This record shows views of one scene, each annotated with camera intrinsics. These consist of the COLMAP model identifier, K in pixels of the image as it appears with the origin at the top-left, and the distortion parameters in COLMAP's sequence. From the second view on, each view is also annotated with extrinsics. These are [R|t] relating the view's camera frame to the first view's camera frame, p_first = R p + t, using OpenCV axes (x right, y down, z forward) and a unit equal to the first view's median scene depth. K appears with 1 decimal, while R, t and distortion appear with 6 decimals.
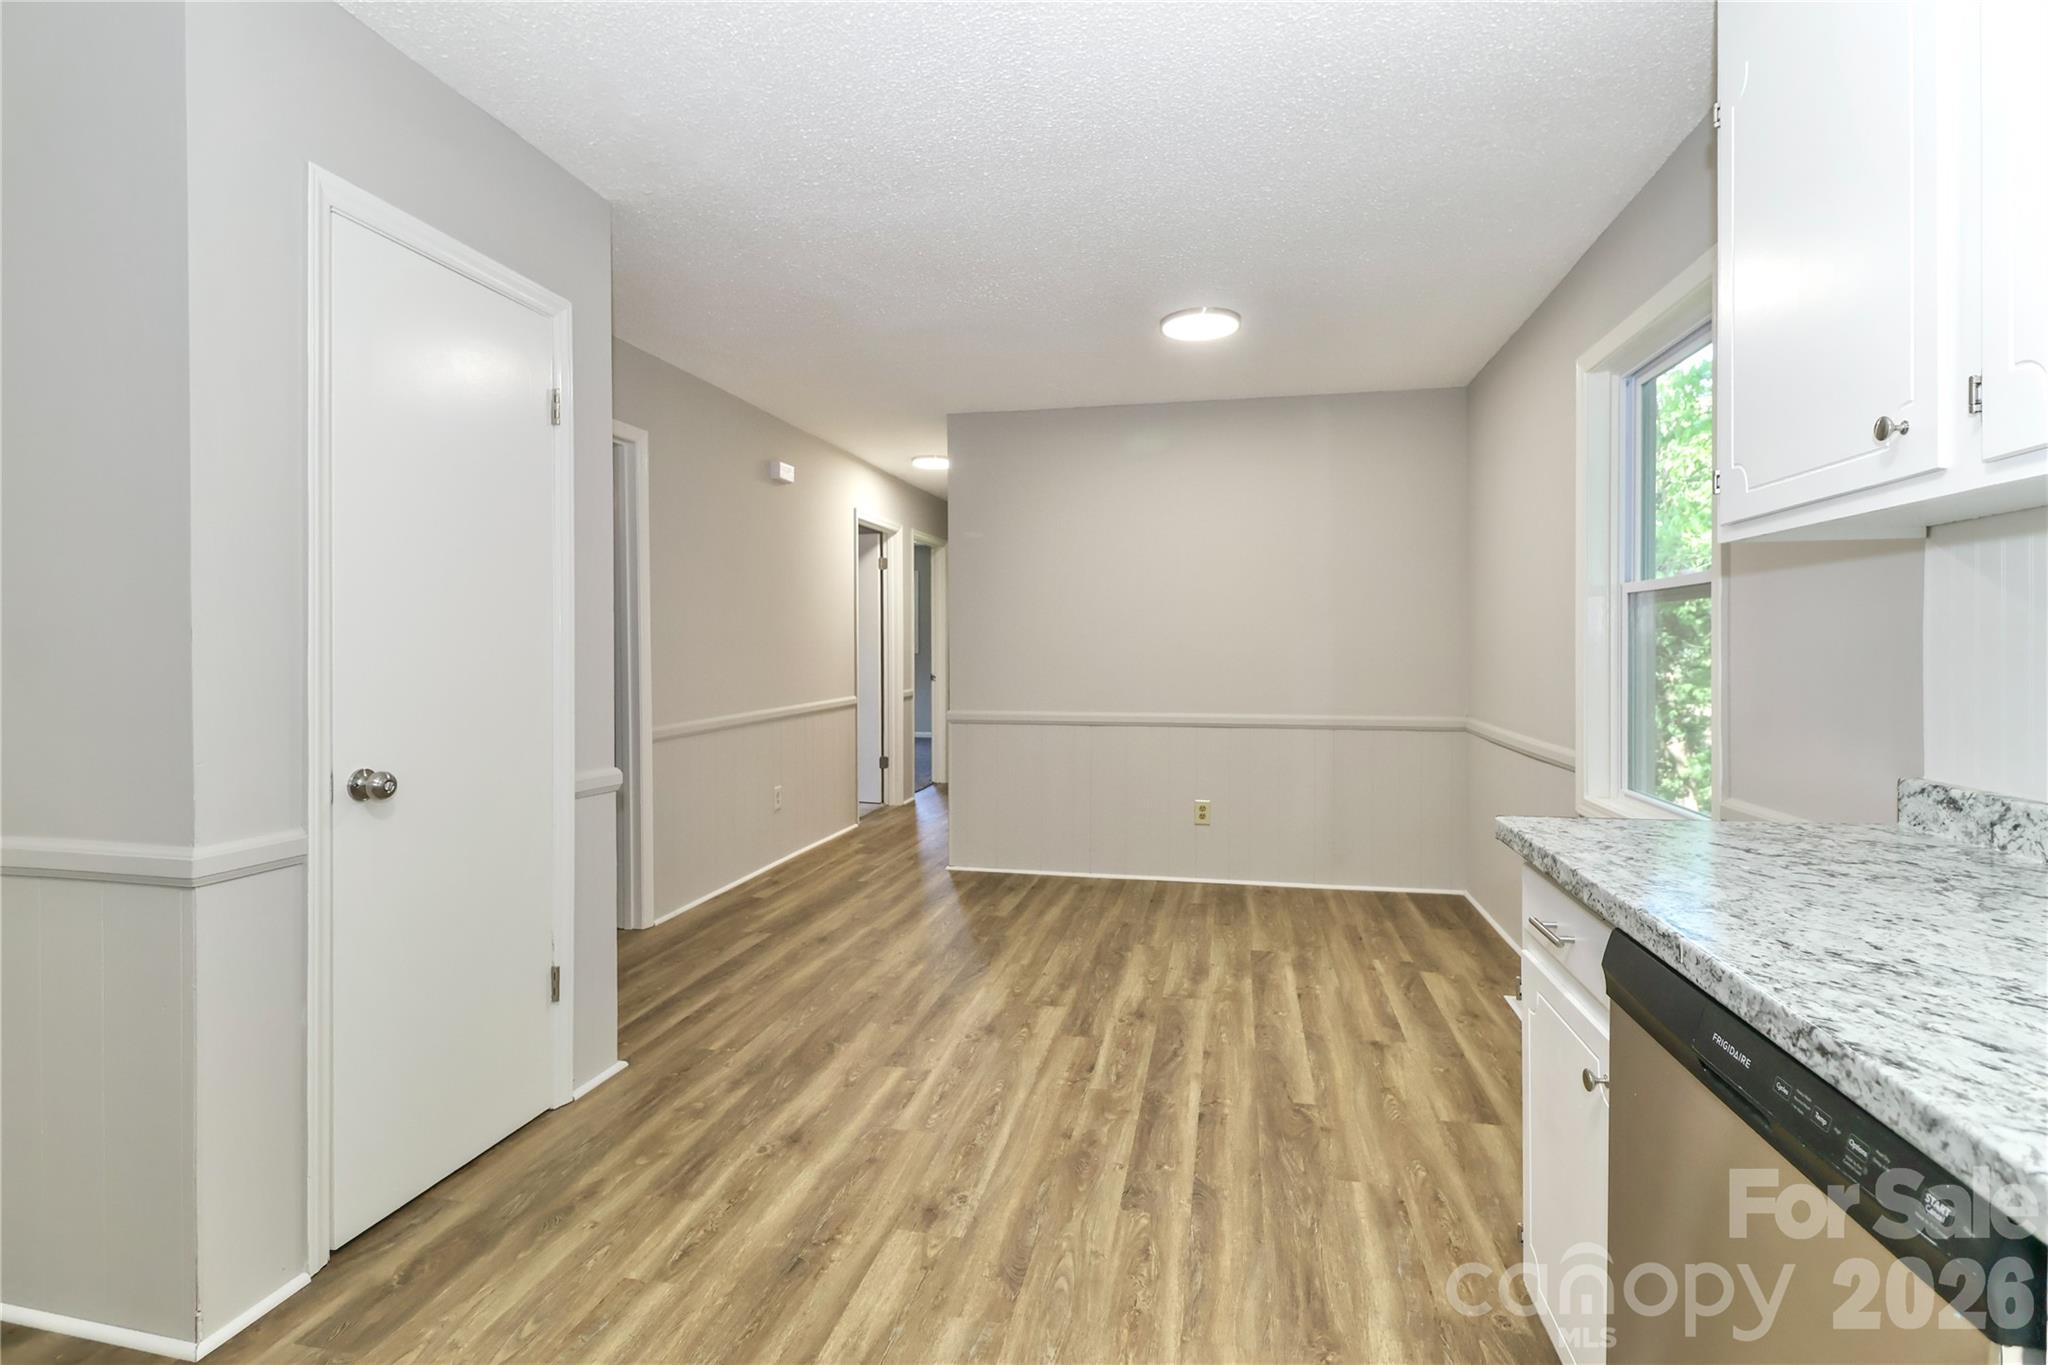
lens RADIAL K [[959.5, 0, 1043.7], [0, 959.5, 652.0], [0, 0, 1]] dist [0.019024, -0.014460]
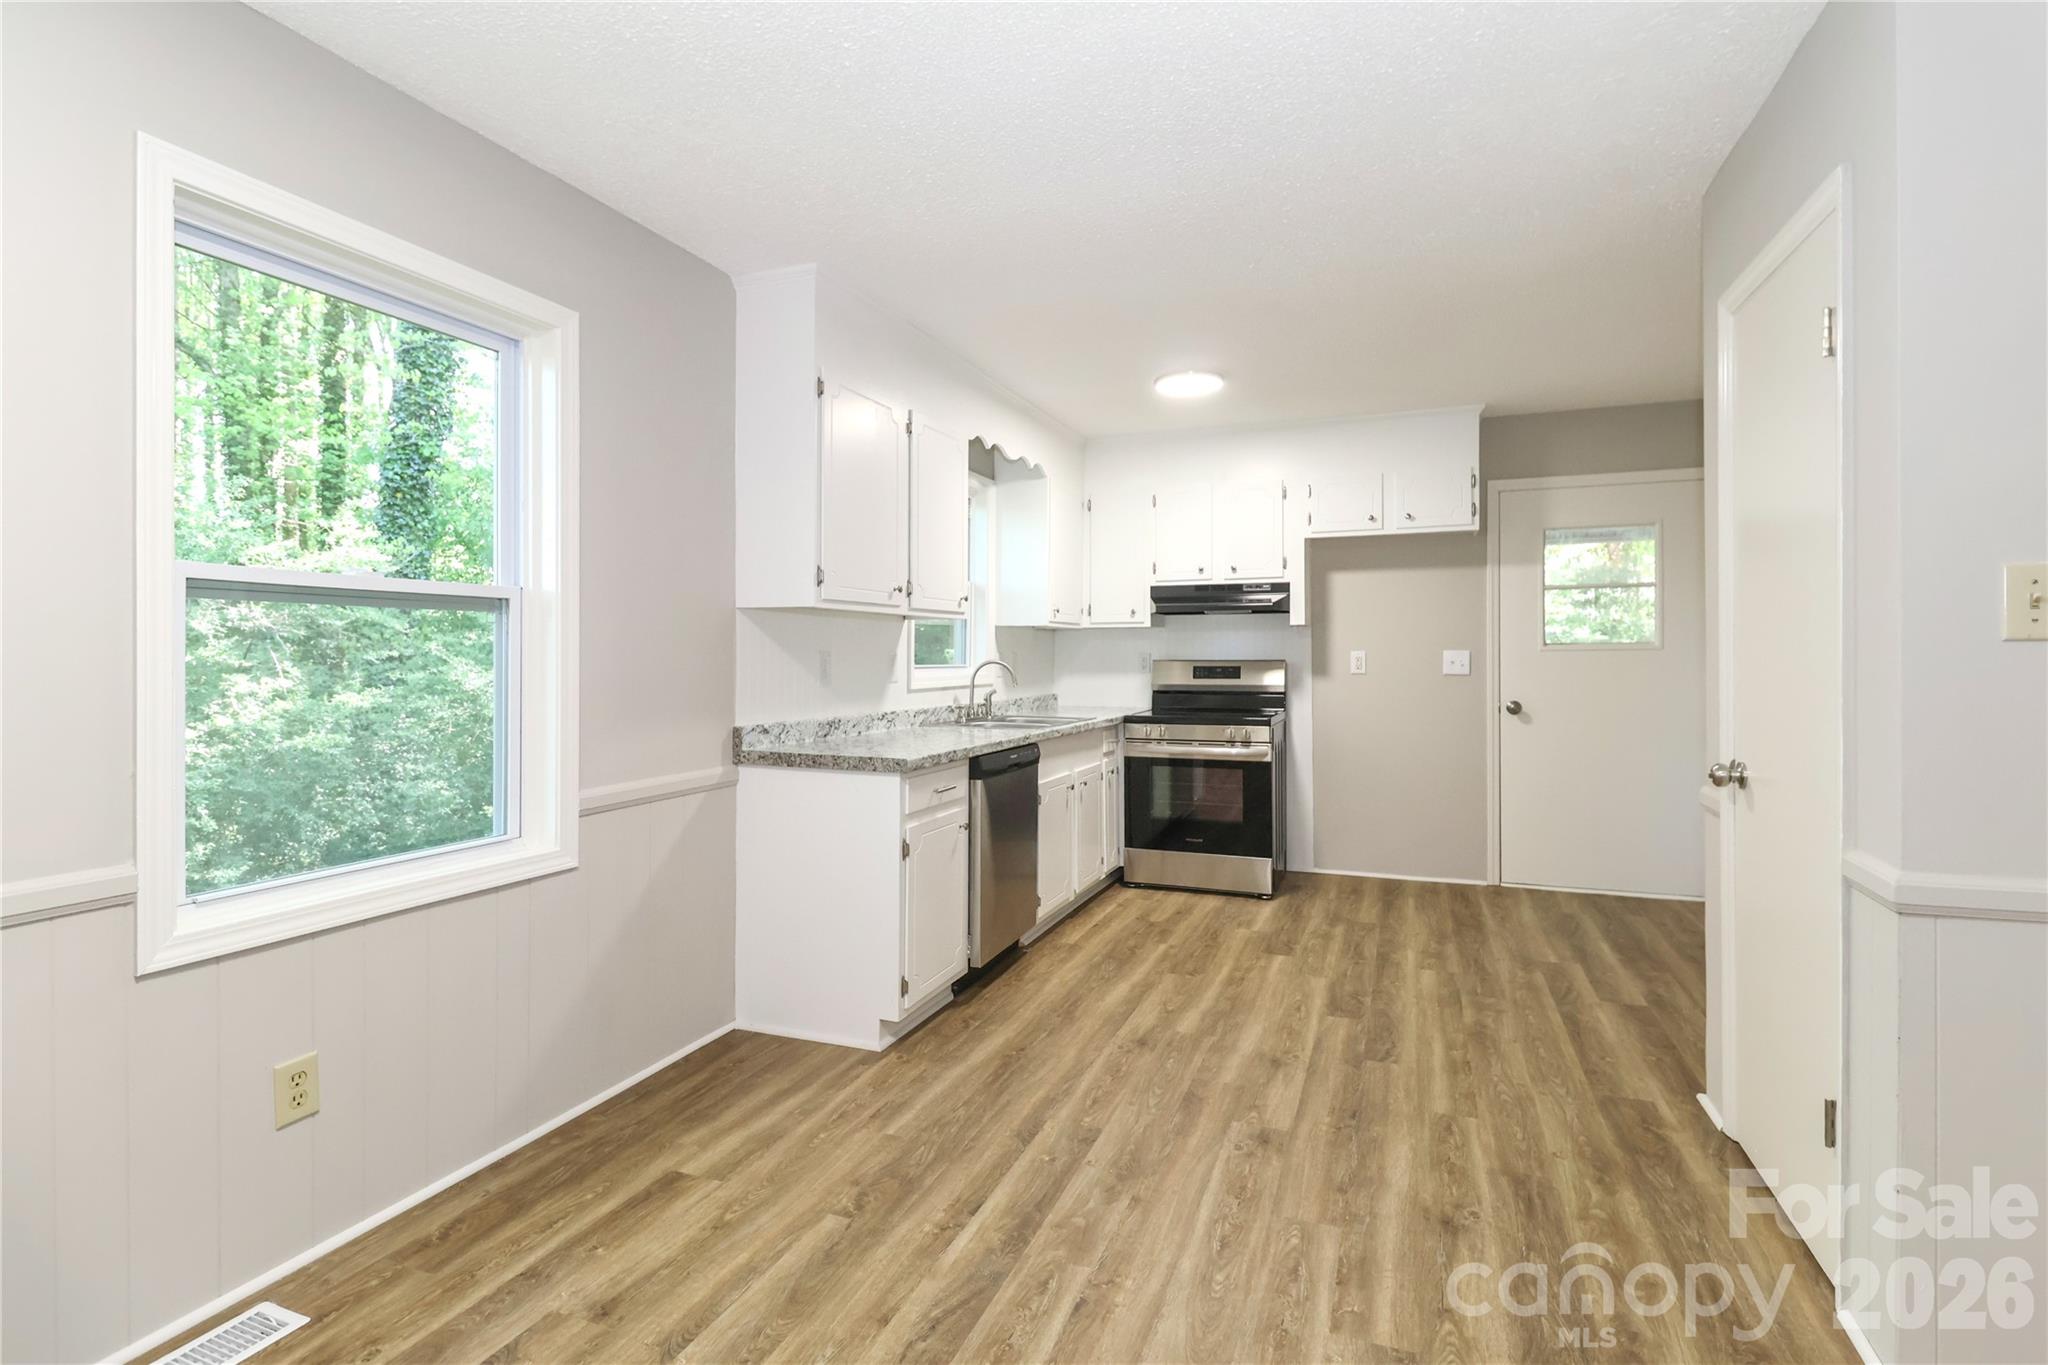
lens RADIAL K [[959.5, 0, 1043.7], [0, 959.5, 652.0], [0, 0, 1]] dist [0.019024, -0.014460]
pose [[-0.985555, 0.003709, 0.169315, -0.046609], [0.004040, 0.999991, 0.001614, -0.017299], [-0.169308, 0.002275, -0.985561, 1.927168]]
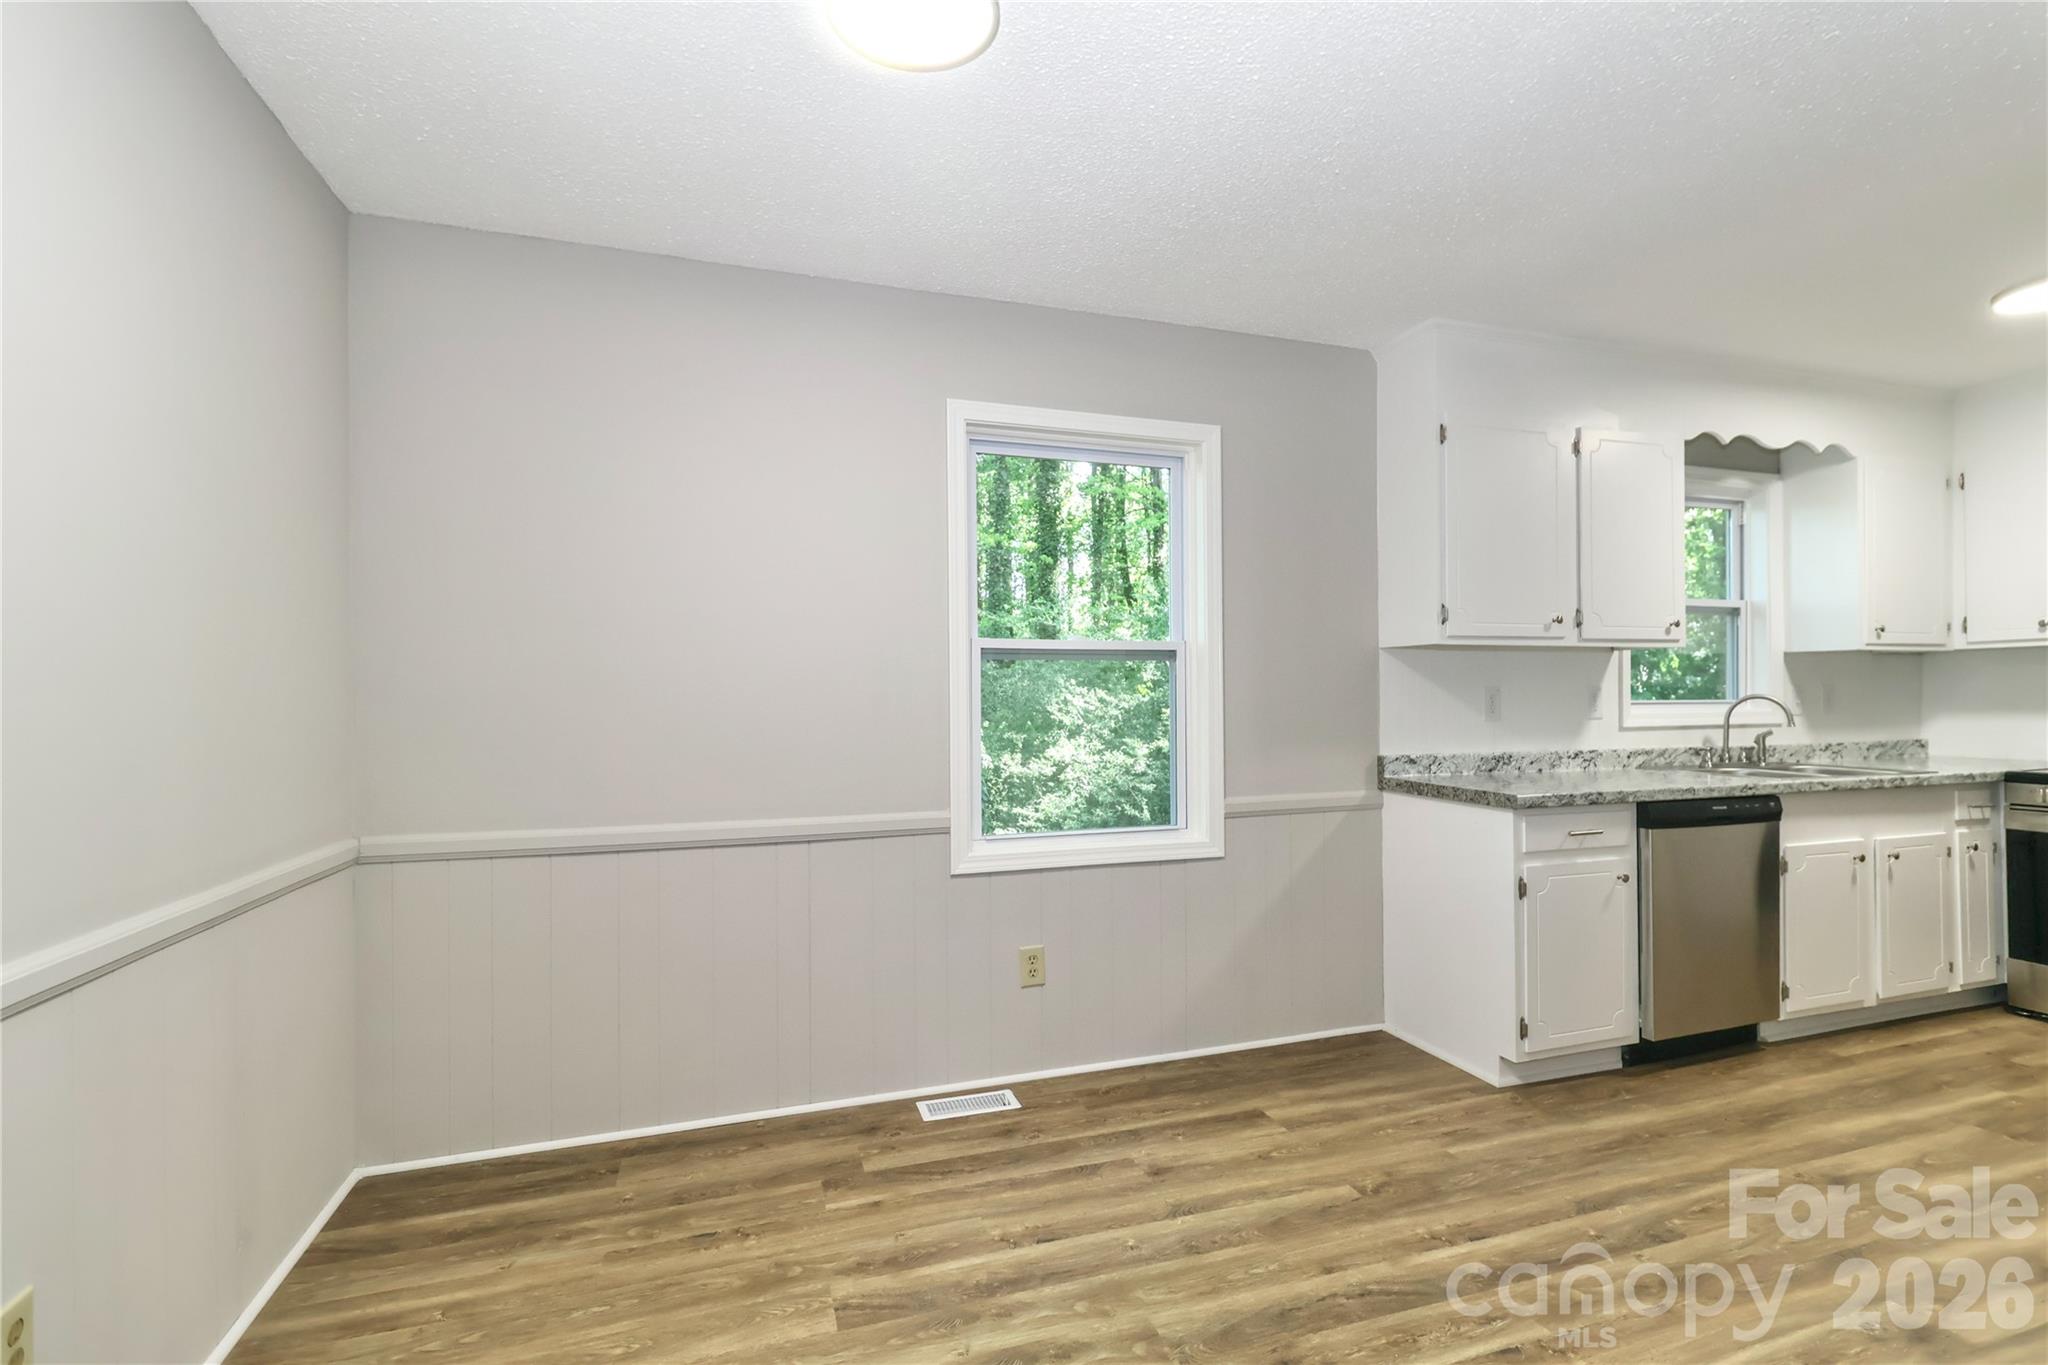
lens RADIAL K [[954.1, 0, 1061.1], [0, 954.1, 682.8], [0, 0, 1]] dist [0.017567, -0.013657]
pose [[-0.505111, 0.018119, 0.862864, -0.422136], [0.013587, 0.999823, -0.013042, -0.012286], [-0.862948, 0.005136, -0.505267, 1.844123]]
